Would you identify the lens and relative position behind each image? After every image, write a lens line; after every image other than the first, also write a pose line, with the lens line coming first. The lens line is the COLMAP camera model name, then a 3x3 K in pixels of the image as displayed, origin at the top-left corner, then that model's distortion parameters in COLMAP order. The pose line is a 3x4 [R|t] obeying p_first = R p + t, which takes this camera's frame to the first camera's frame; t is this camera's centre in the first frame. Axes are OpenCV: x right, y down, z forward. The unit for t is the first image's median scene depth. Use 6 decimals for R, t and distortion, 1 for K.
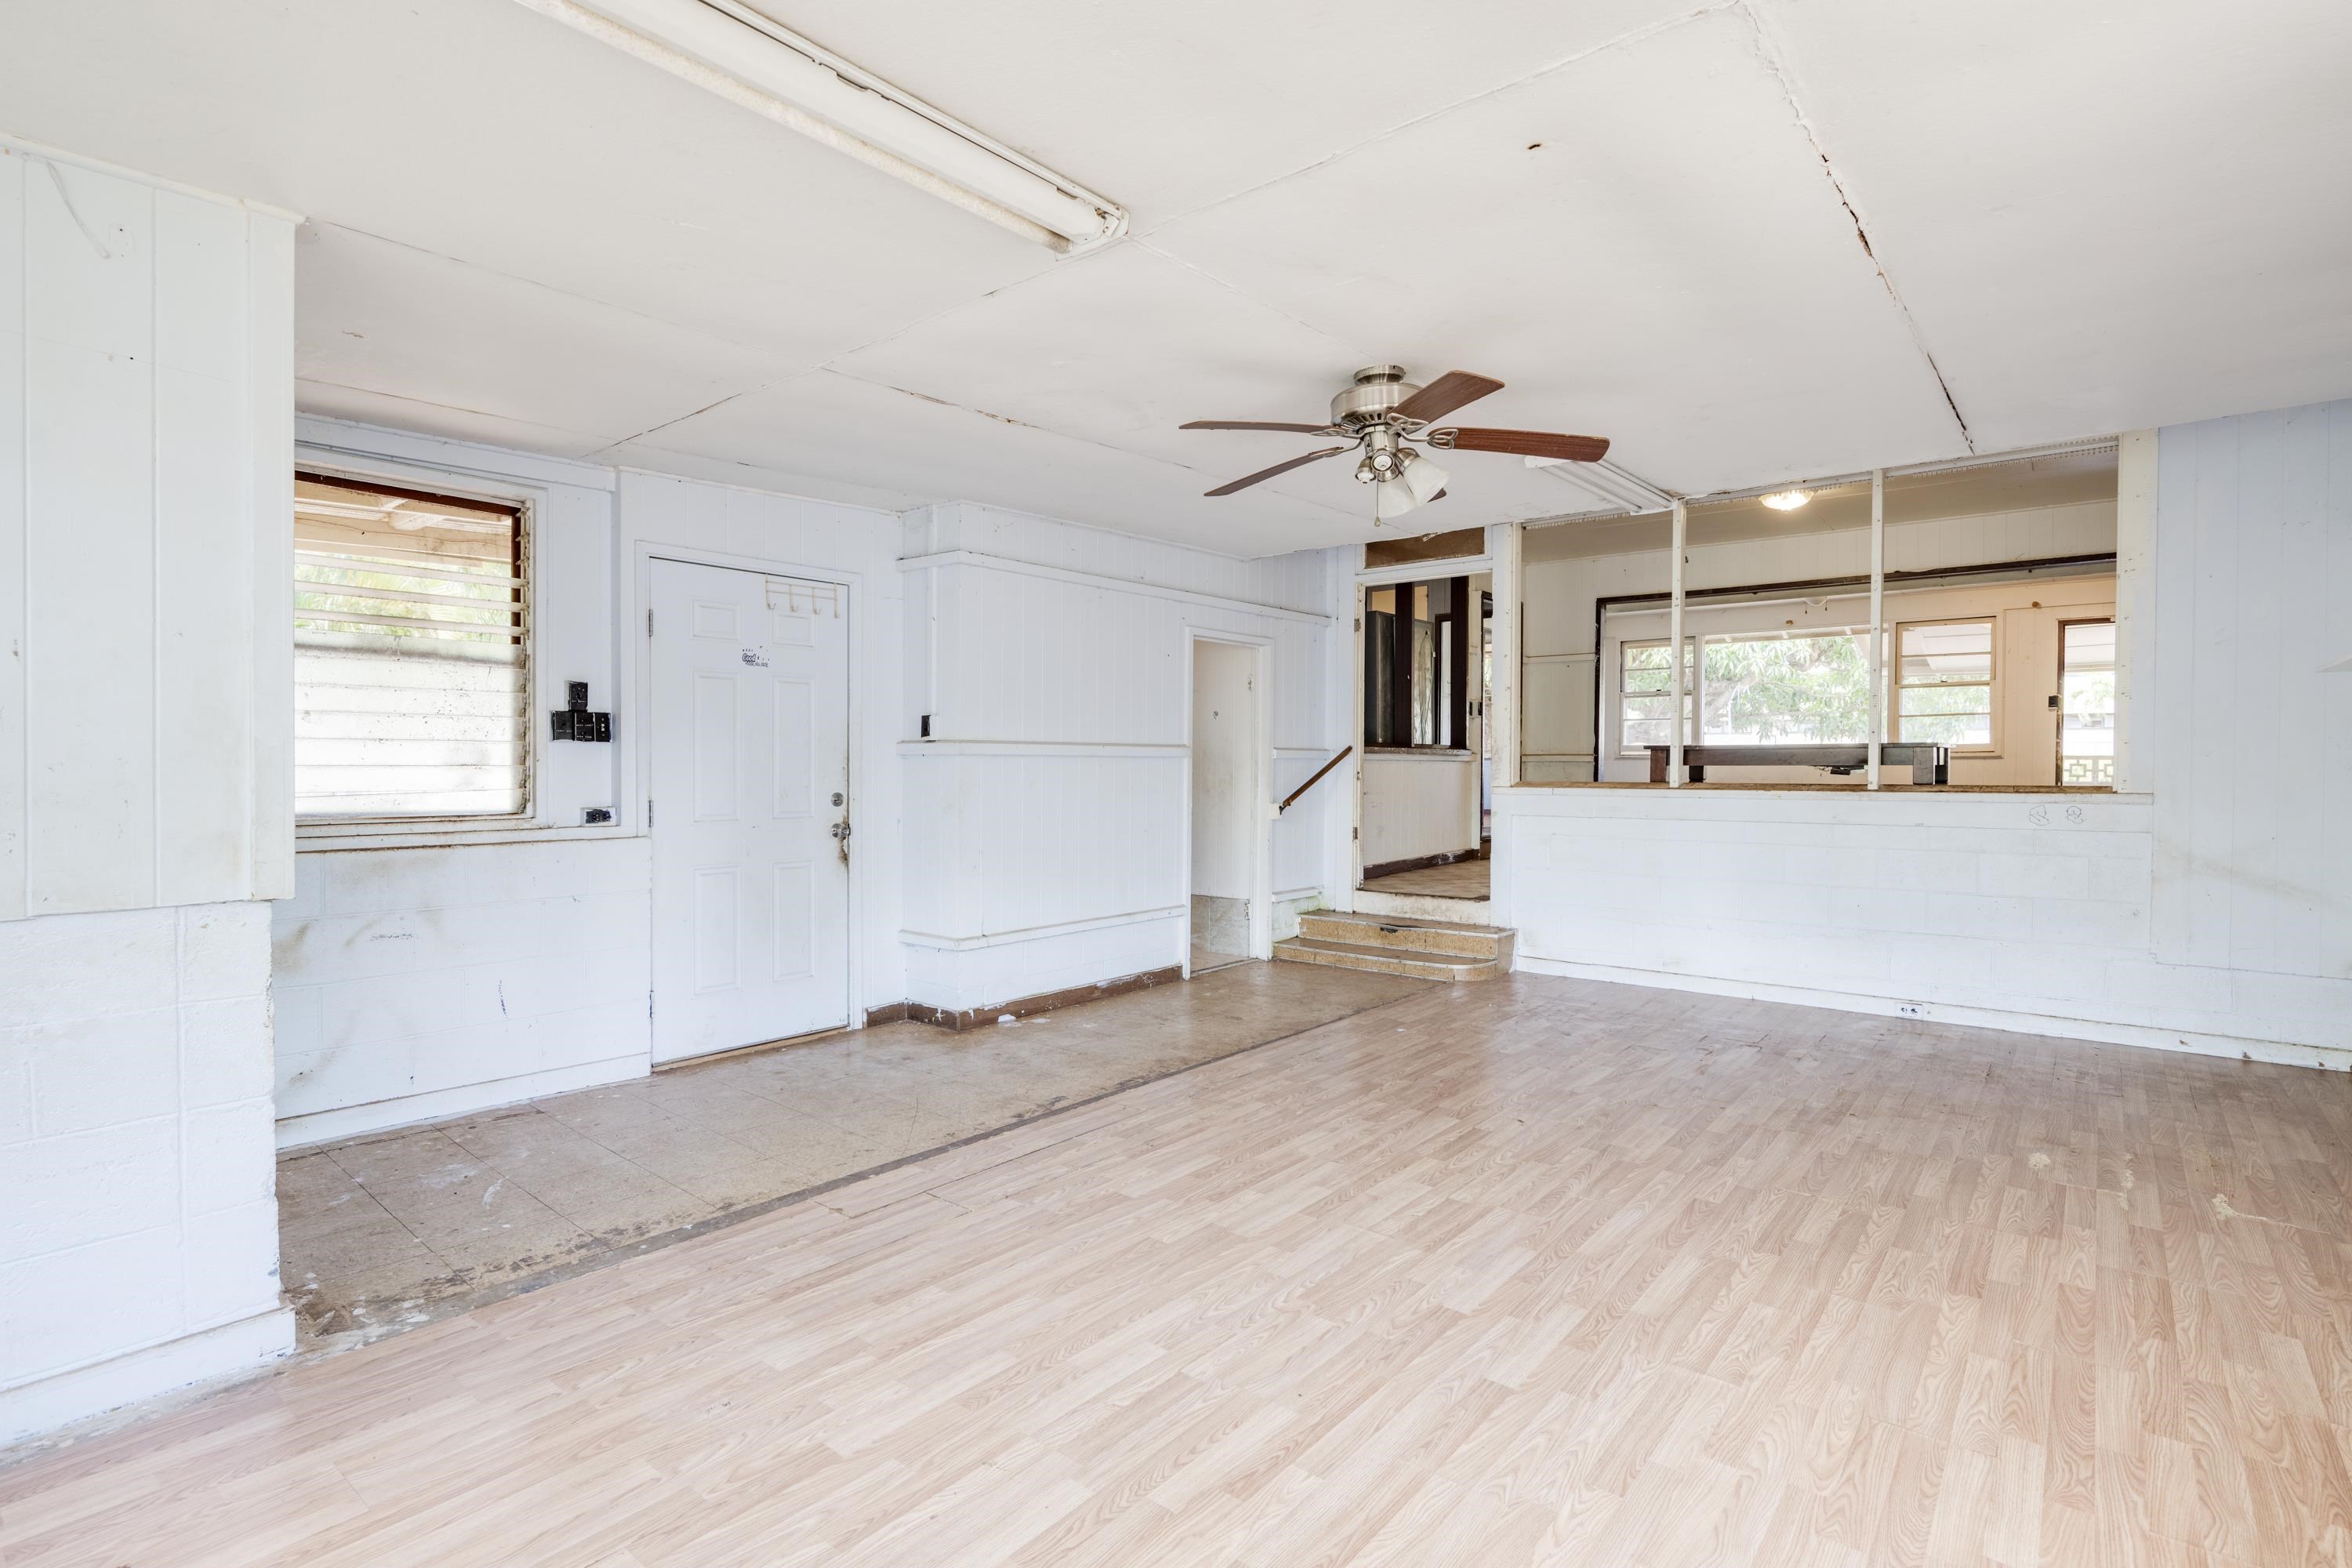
lens RADIAL K [[1108.6, 0, 1176.0], [0, 1108.6, 784.0], [0, 0, 1]] dist [-0.000573, -0.000930]
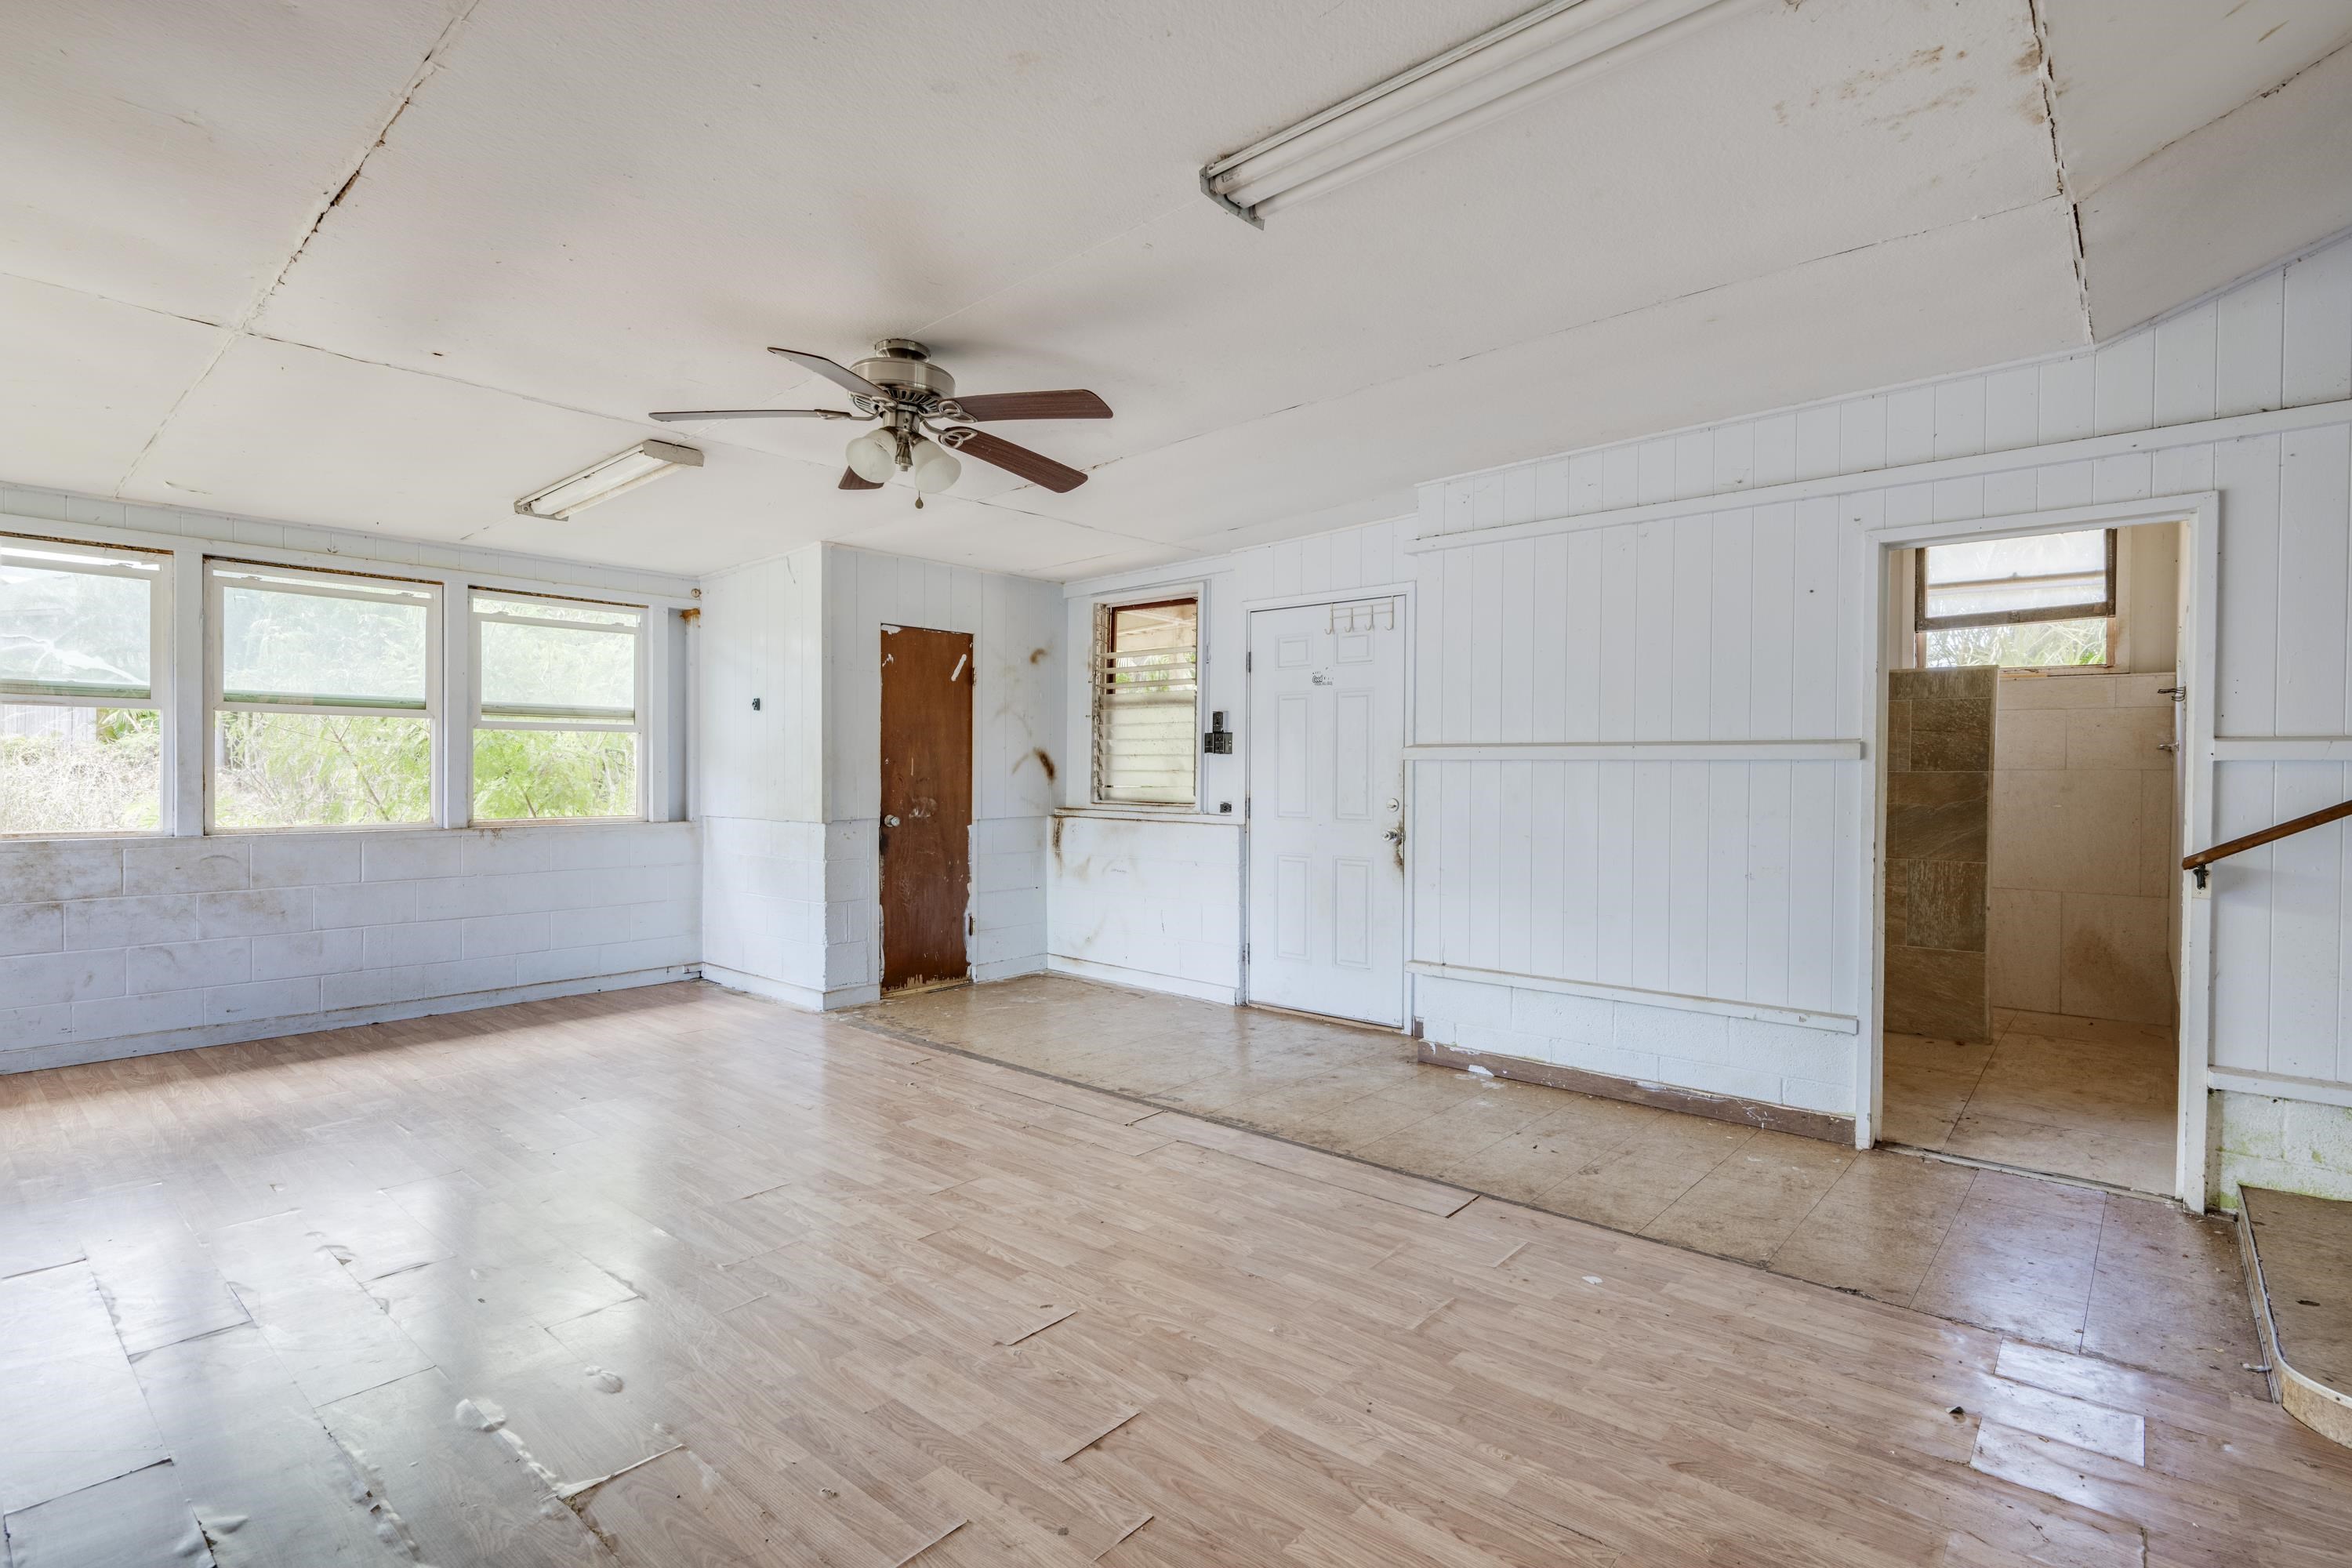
lens RADIAL K [[1108.6, 0, 1176.0], [0, 1108.6, 784.0], [0, 0, 1]] dist [-0.000573, -0.000930]
pose [[-0.013123, 0.010441, -0.999859, 0.888117], [-0.022420, 0.999691, 0.010733, -0.014666], [0.999663, 0.022558, -0.012885, 0.990190]]
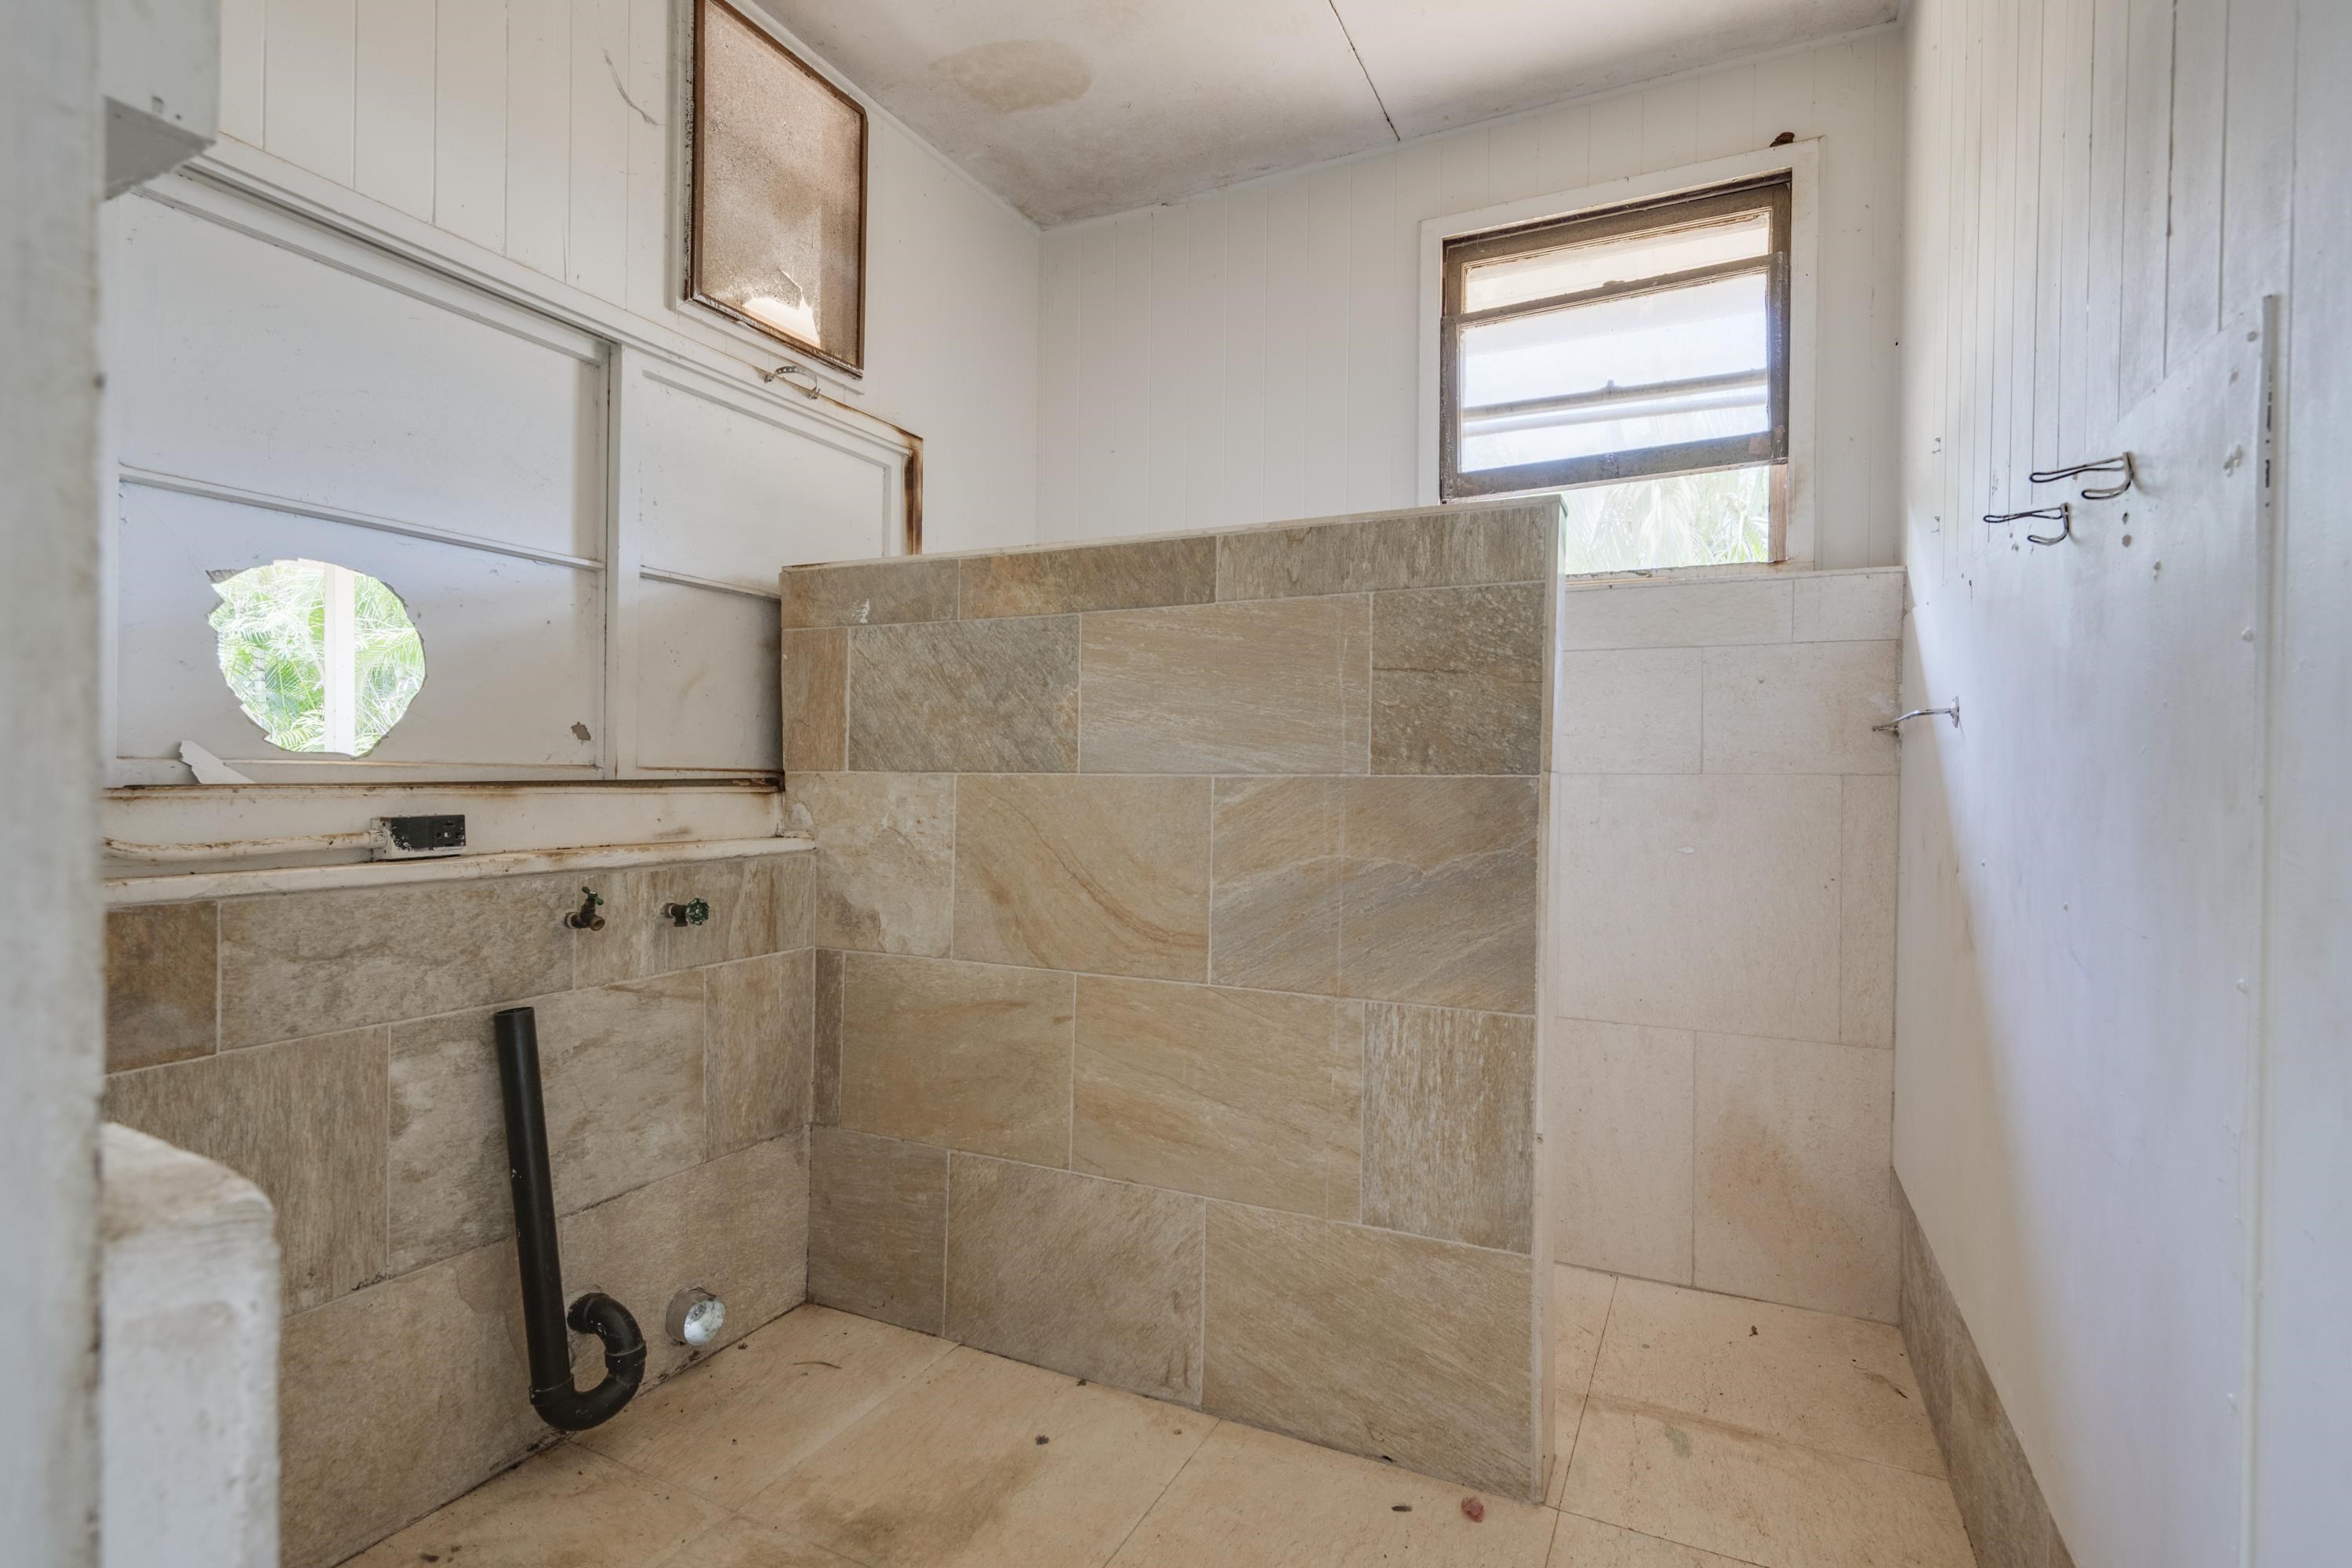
lens RADIAL K [[1108.6, 0, 1176.0], [0, 1108.6, 784.0], [0, 0, 1]] dist [-0.000573, -0.000930]
pose [[0.239991, 0.000950, -0.970775, 0.296563], [-0.026541, 0.999632, -0.005583, -0.022267], [0.970412, 0.027105, 0.239928, 1.438276]]
